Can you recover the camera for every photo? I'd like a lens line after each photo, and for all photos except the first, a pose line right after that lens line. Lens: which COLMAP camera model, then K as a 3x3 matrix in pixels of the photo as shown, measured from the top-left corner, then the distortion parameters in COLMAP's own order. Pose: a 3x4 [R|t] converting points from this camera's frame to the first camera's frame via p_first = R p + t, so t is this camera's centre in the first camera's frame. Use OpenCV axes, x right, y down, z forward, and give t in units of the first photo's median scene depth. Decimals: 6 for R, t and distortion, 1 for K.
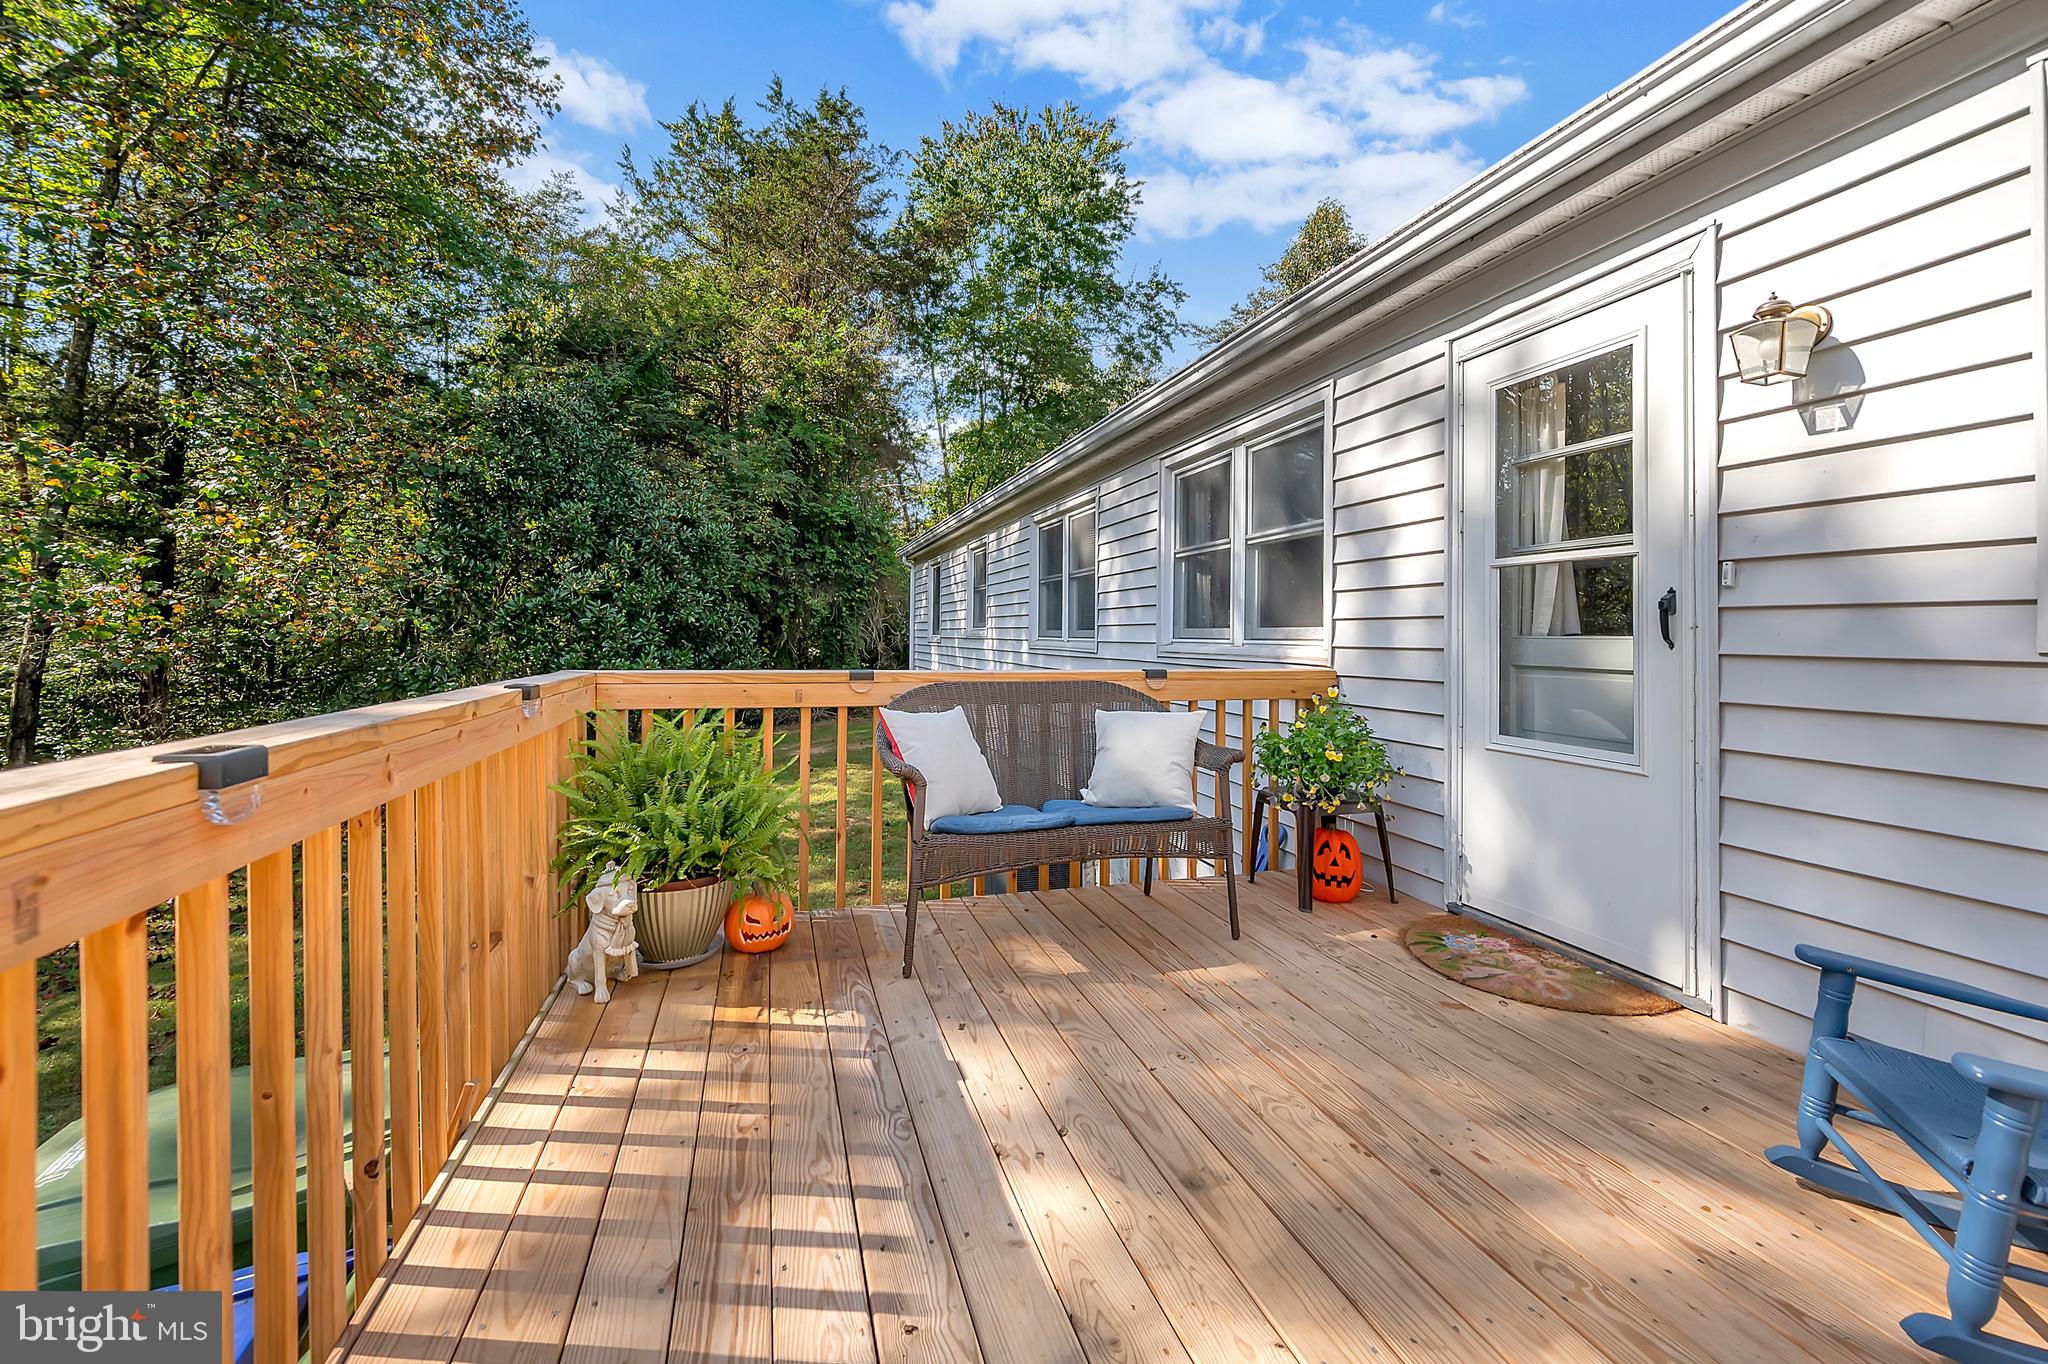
lens RADIAL K [[827.5, 0, 1026.8], [0, 827.5, 646.7], [0, 0, 1]] dist [-0.001491, -0.000253]
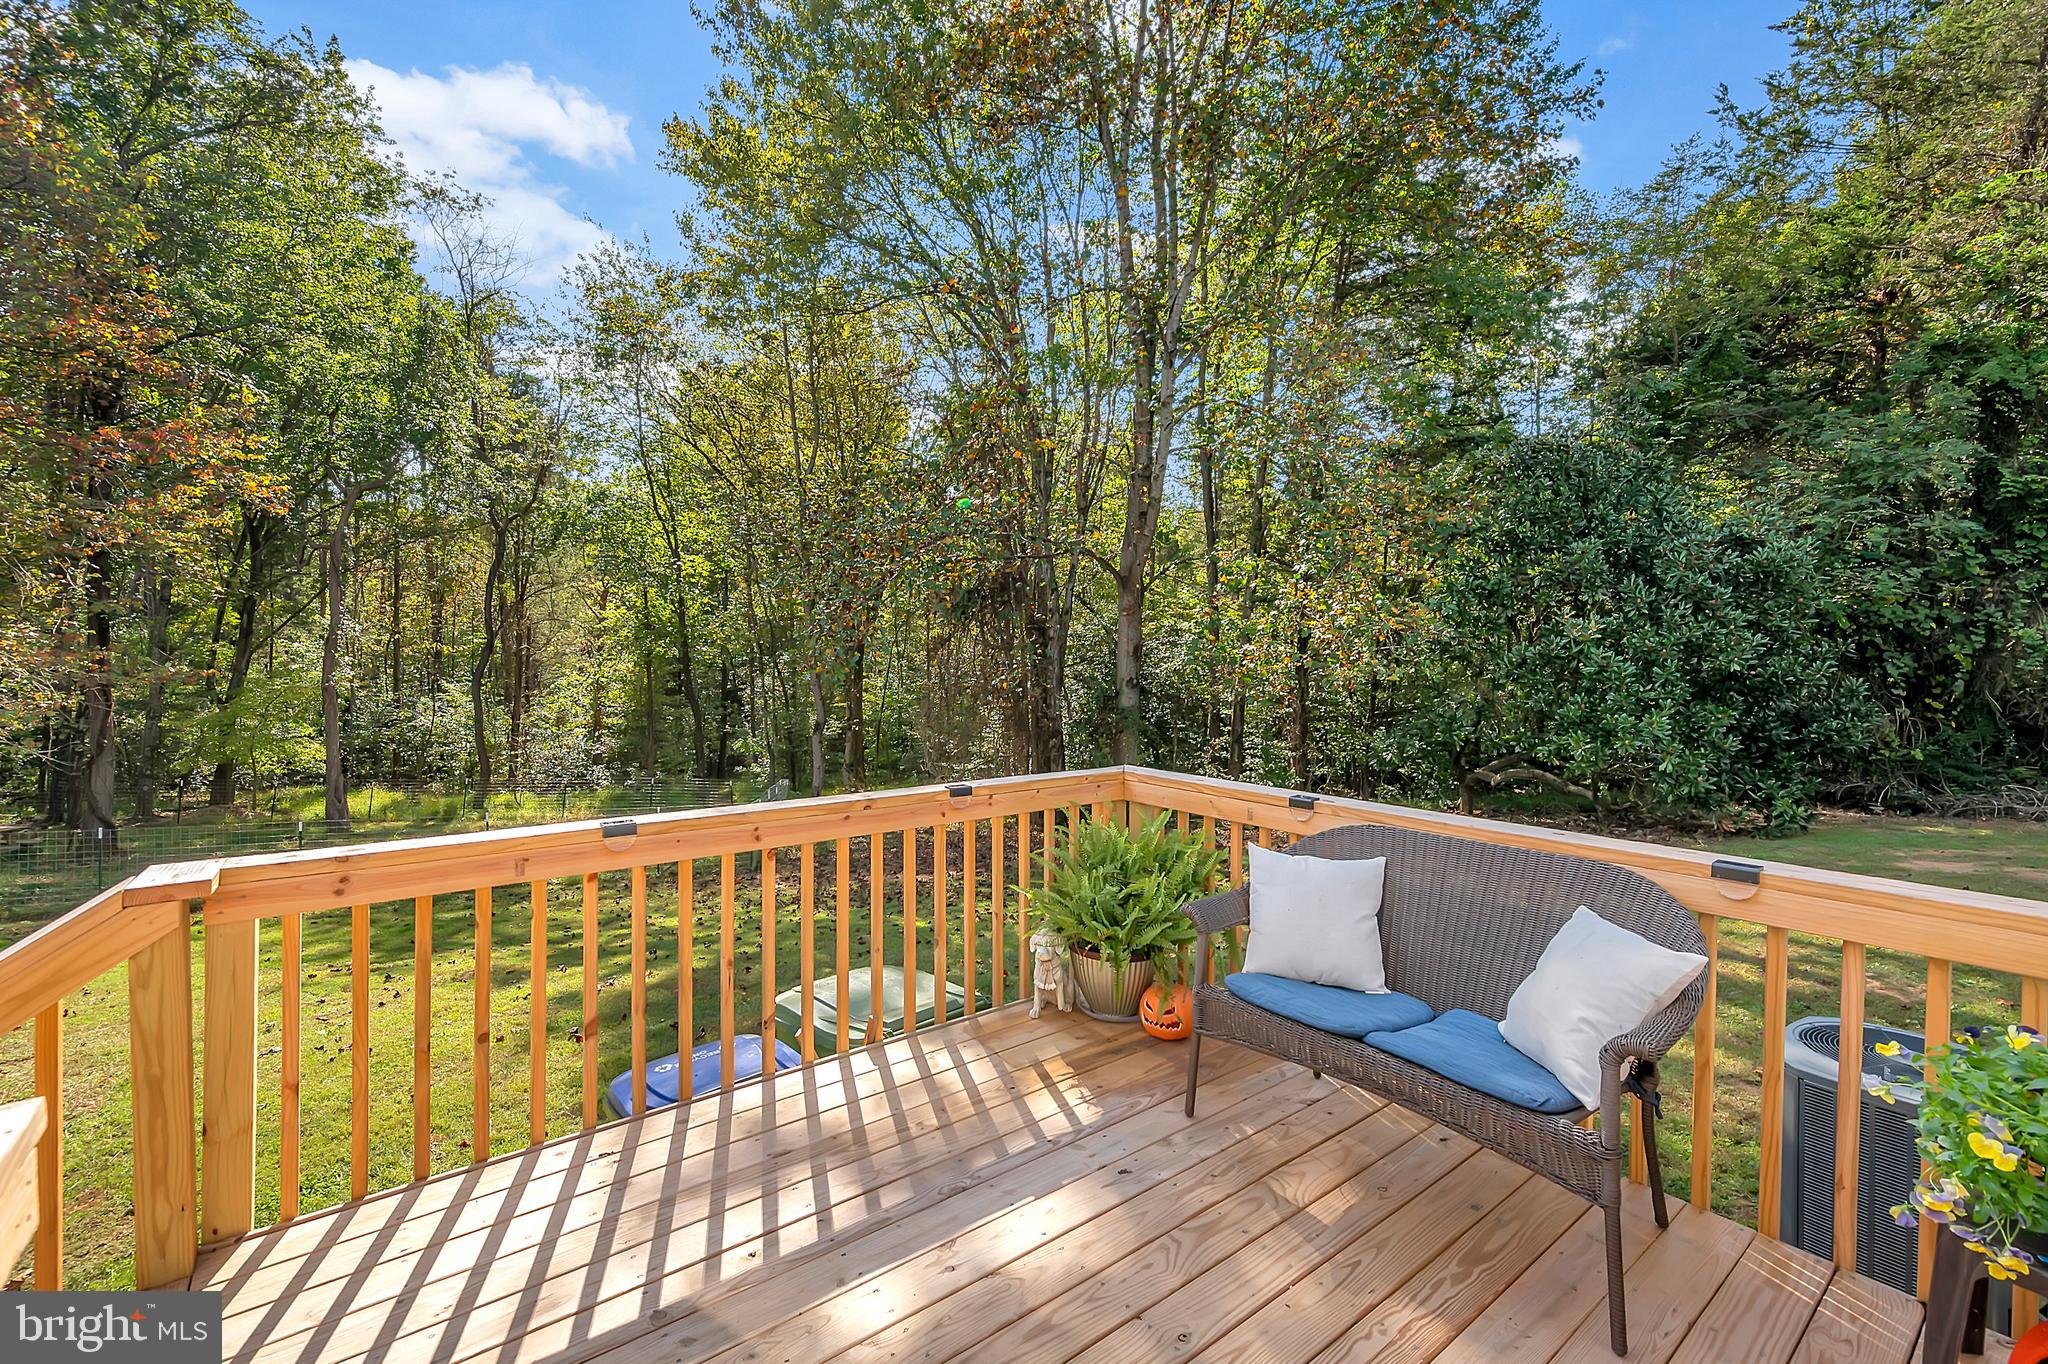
lens RADIAL K [[857.6, 0, 1024.0], [0, 857.6, 682.0], [0, 0, 1]] dist [0.002348, 0.000195]
pose [[0.339919, 0.024999, -0.940122, 0.177476], [-0.014784, 0.999665, 0.021236, -0.034955], [0.940338, 0.006680, 0.340175, 0.107490]]
